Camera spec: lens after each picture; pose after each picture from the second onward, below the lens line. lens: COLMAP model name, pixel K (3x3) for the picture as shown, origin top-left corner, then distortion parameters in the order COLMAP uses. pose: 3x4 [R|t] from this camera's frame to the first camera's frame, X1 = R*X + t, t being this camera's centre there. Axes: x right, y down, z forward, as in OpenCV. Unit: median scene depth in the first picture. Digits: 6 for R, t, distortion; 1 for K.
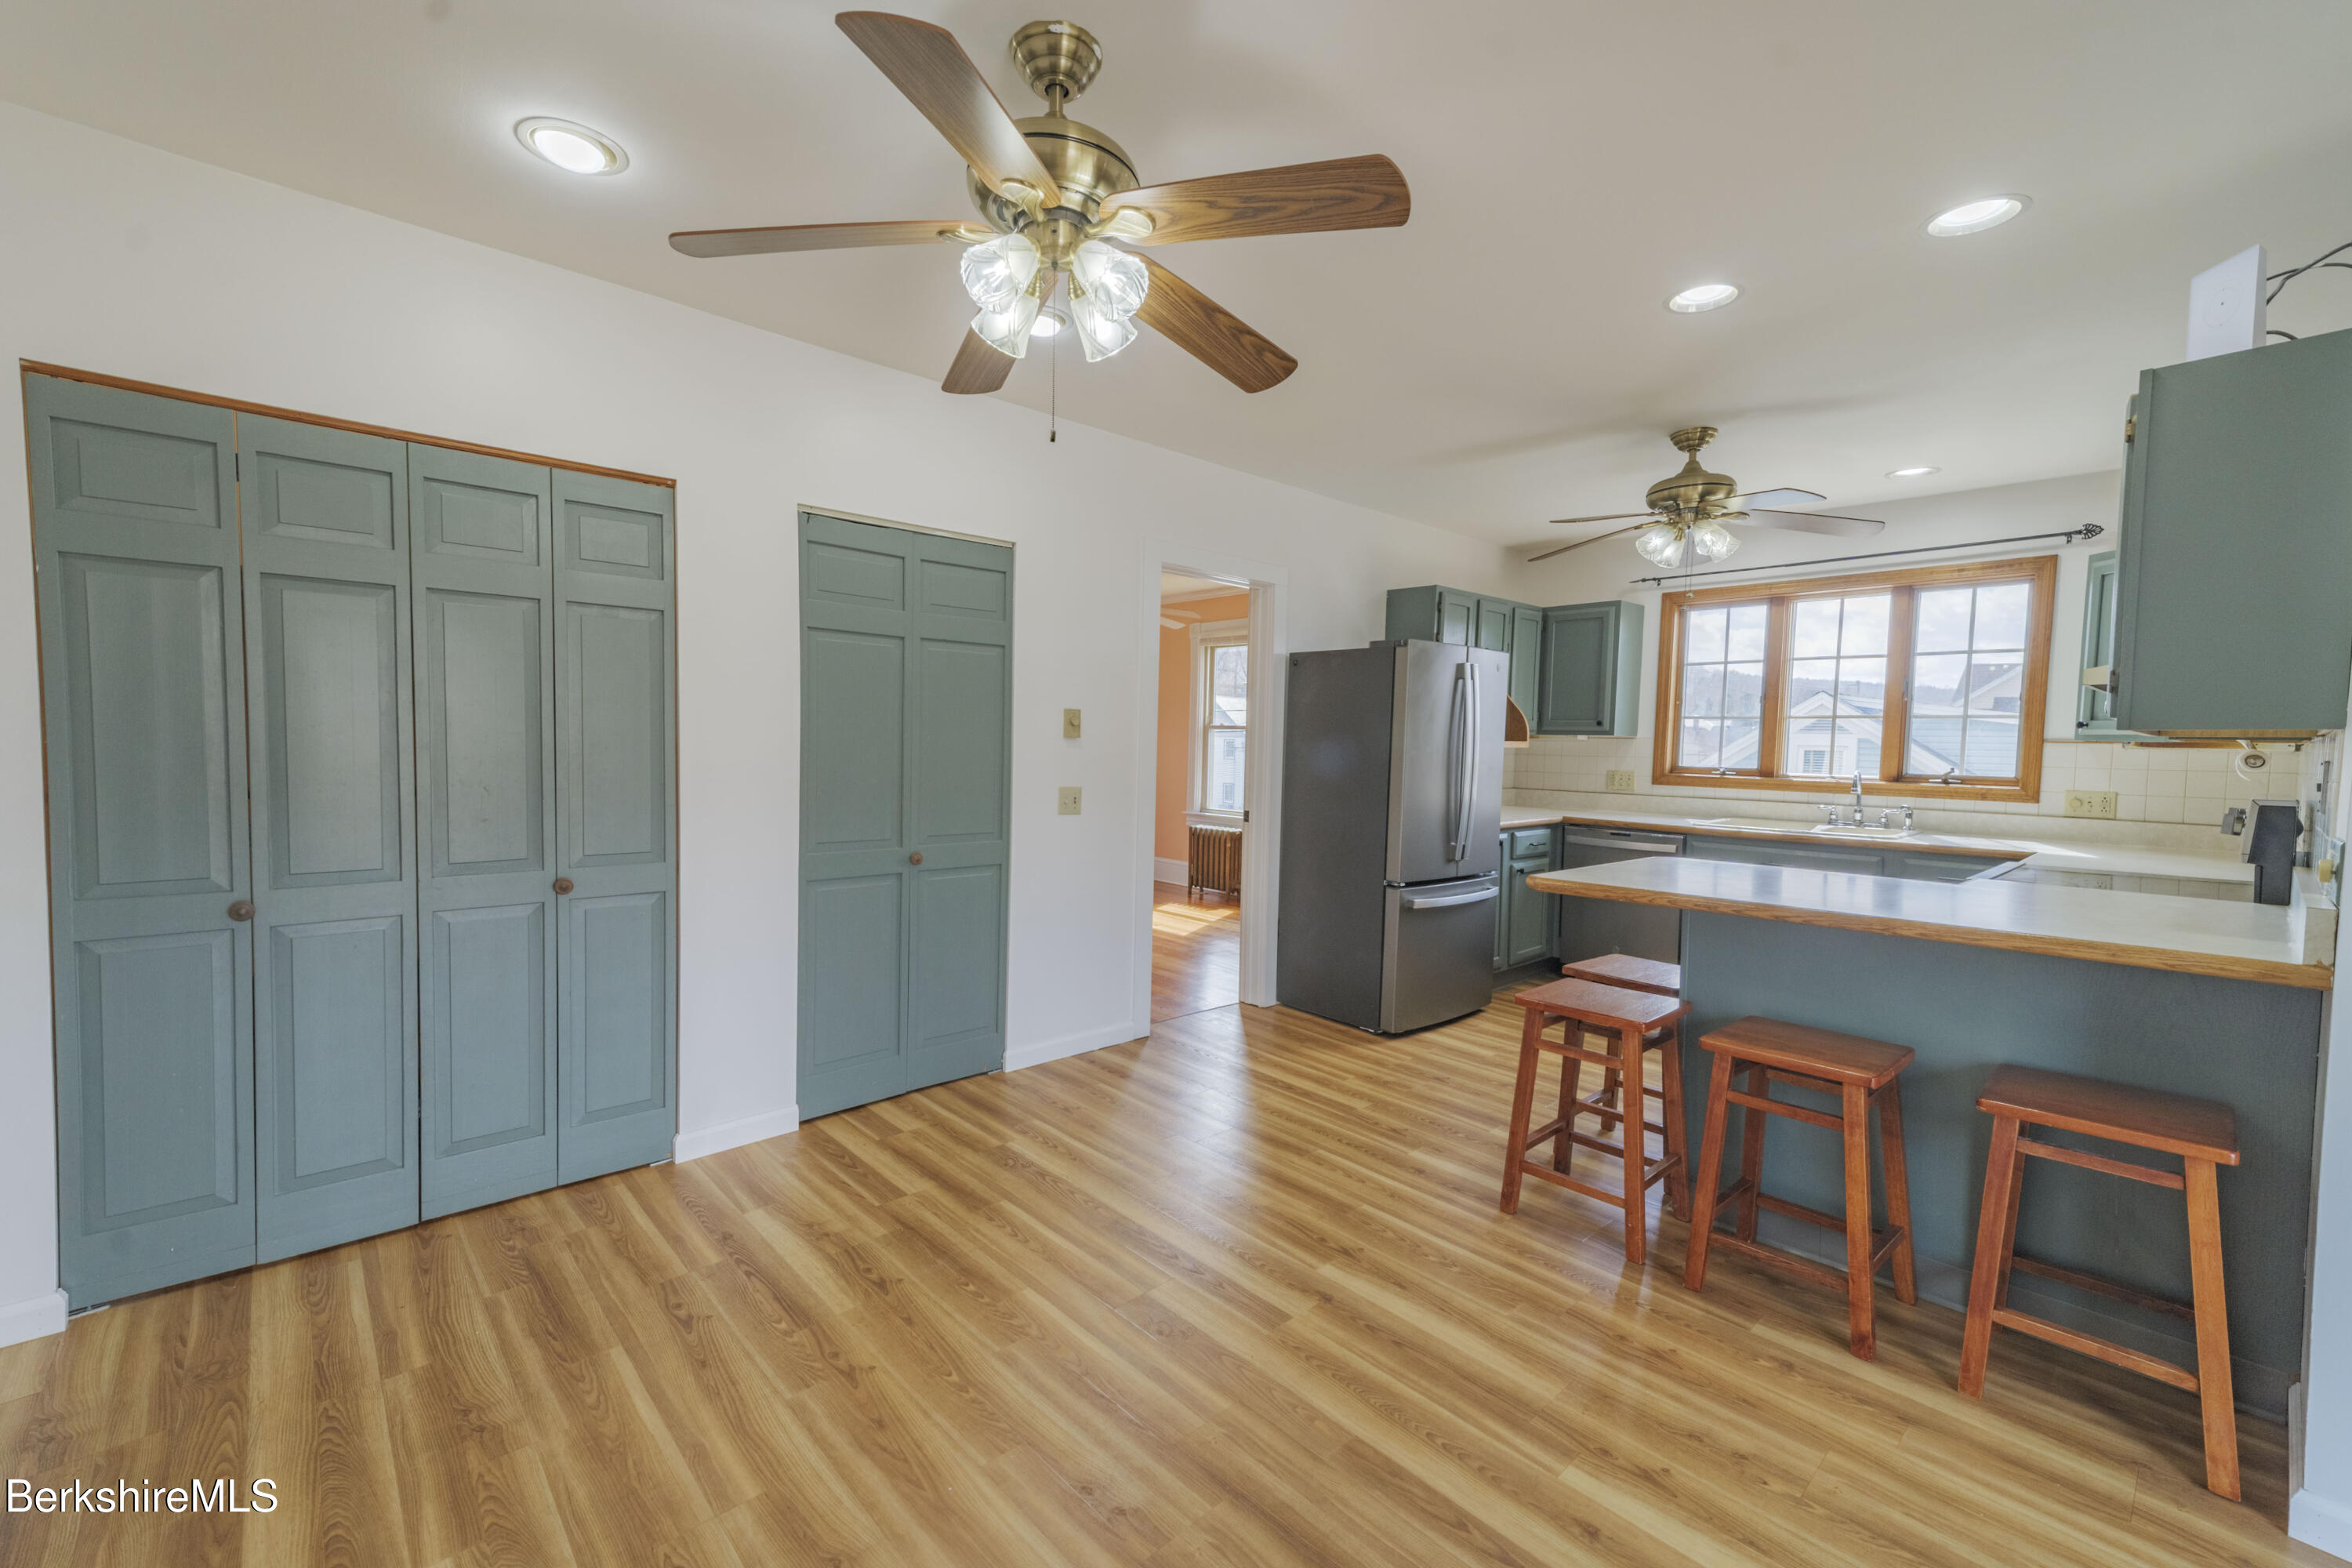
lens RADIAL K [[979.0, 0, 1186.5], [0, 979.0, 790.3], [0, 0, 1]] dist [0.032028, -0.000106]
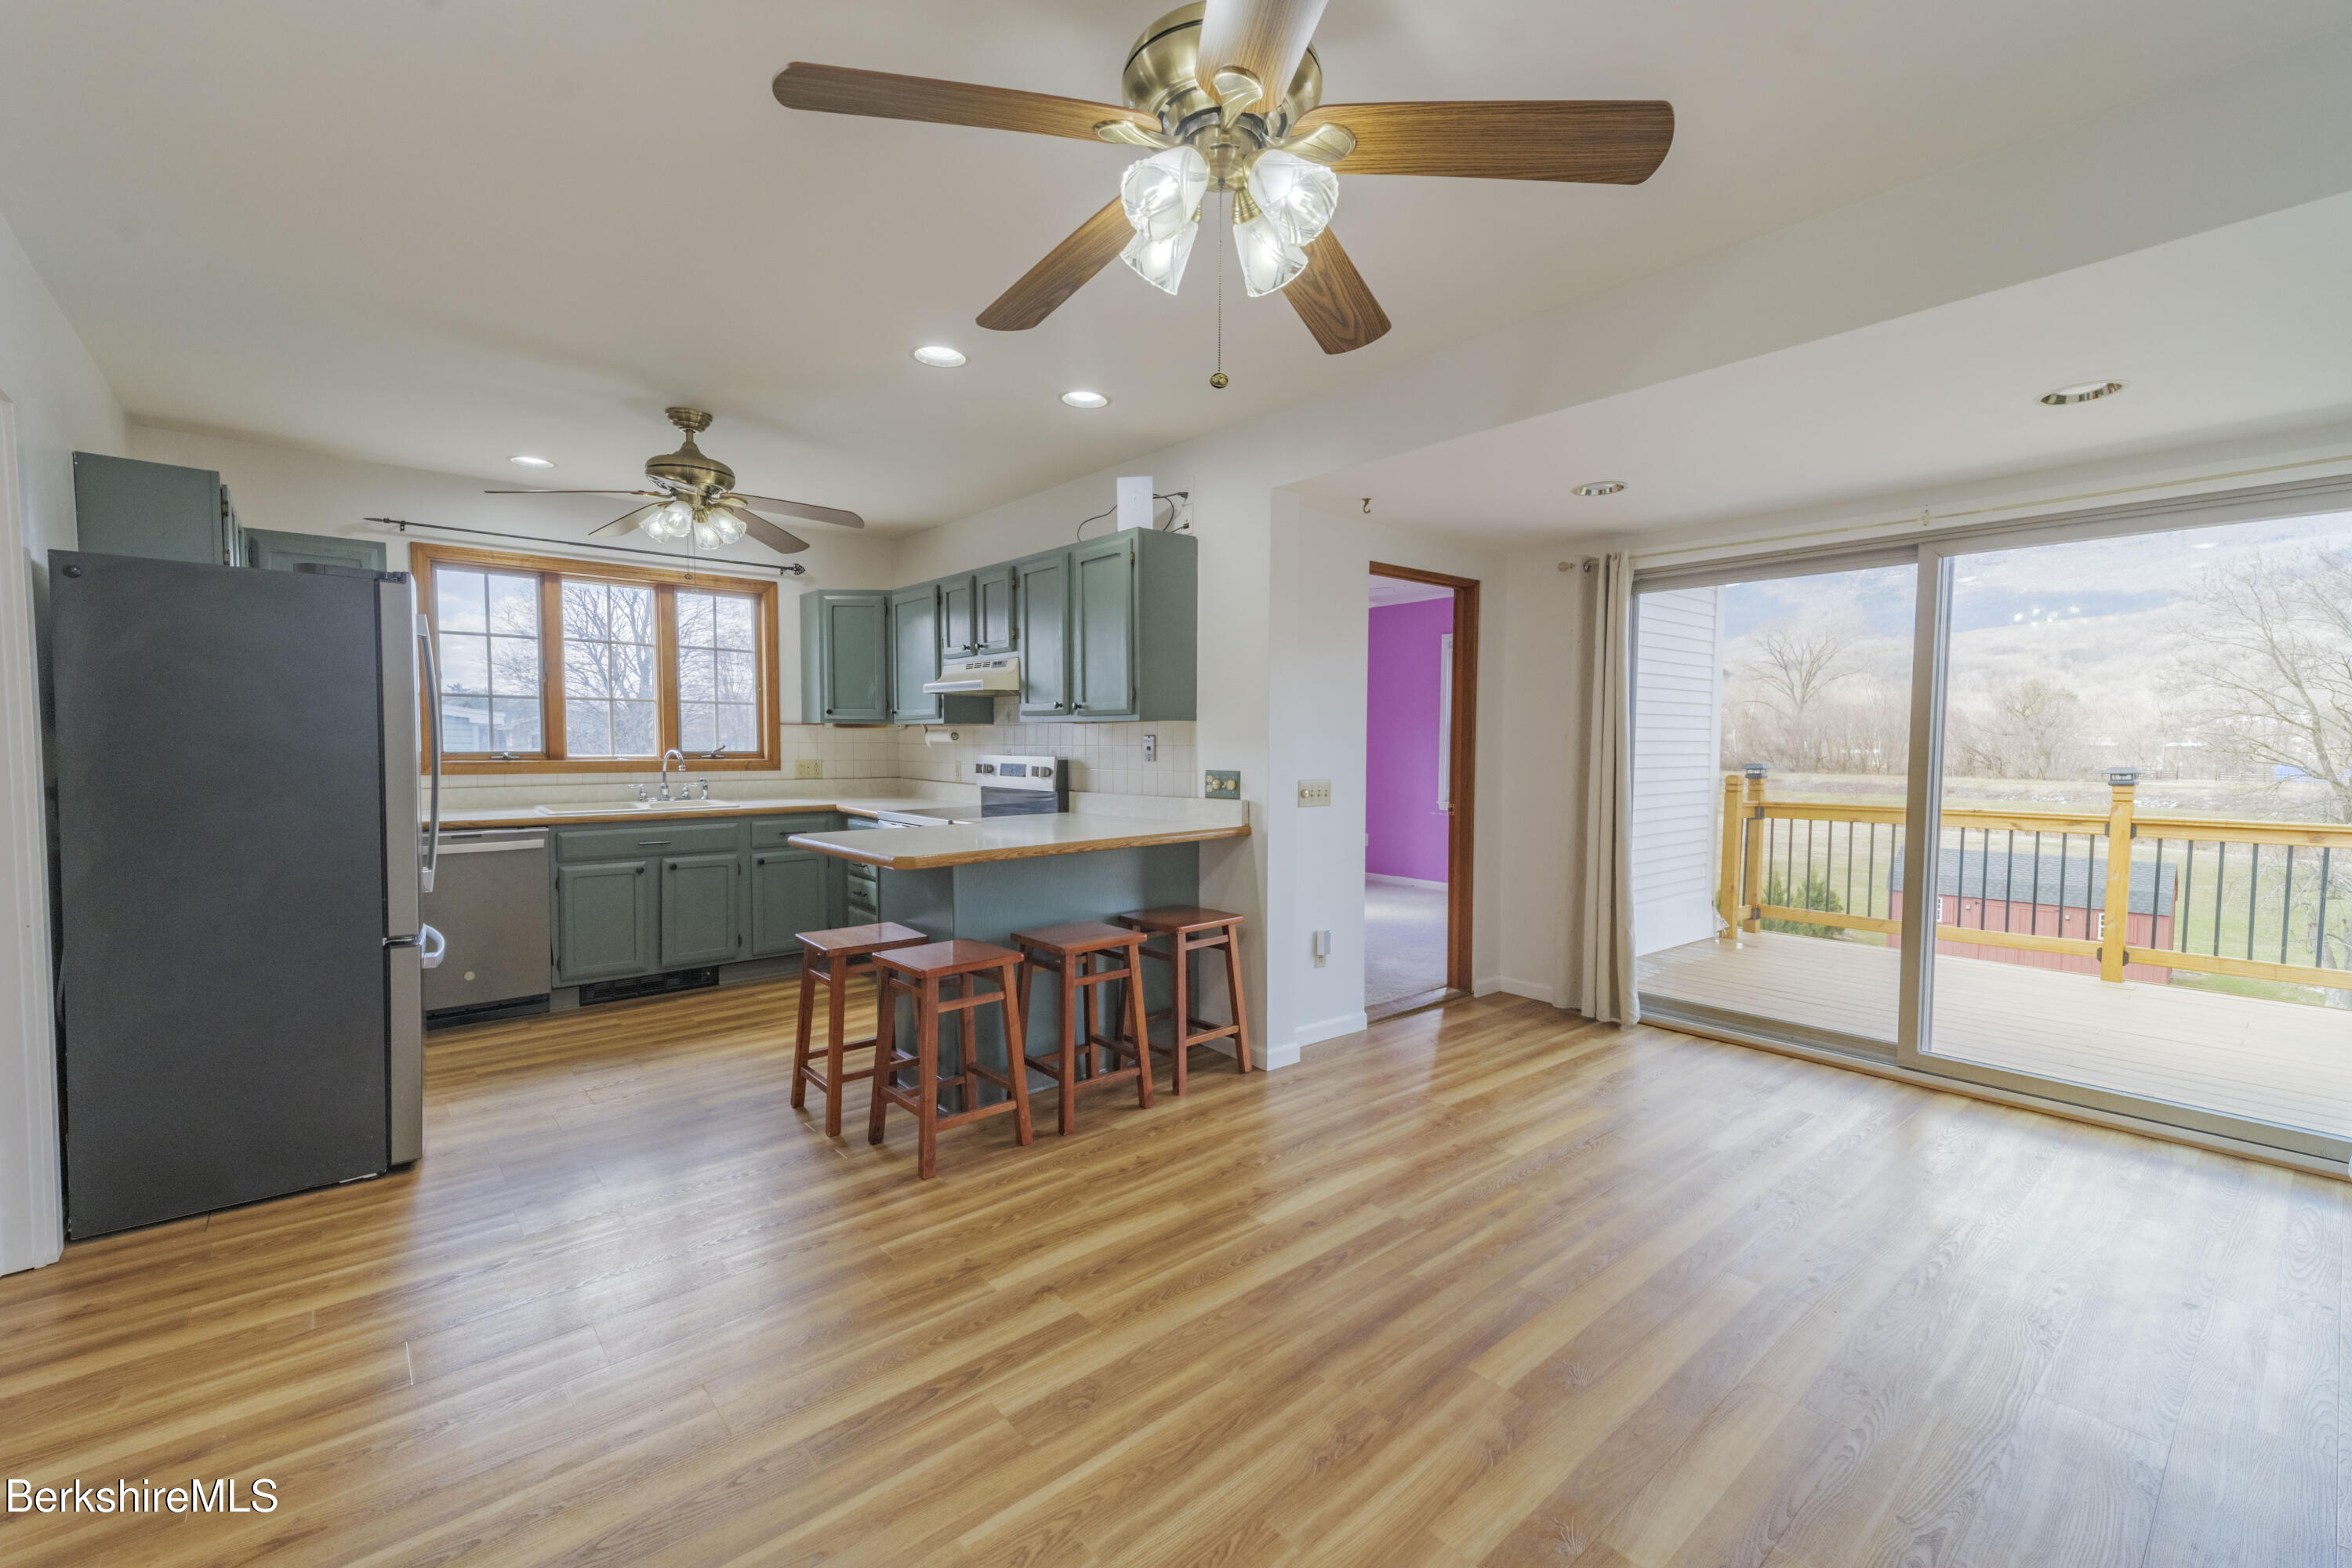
lens RADIAL K [[979.0, 0, 1186.5], [0, 979.0, 790.3], [0, 0, 1]] dist [0.032028, -0.000106]
pose [[0.031471, -0.073627, 0.996789, -0.496994], [0.049730, 0.996163, 0.072011, -0.032062], [-0.998267, 0.047304, 0.035012, 0.492100]]
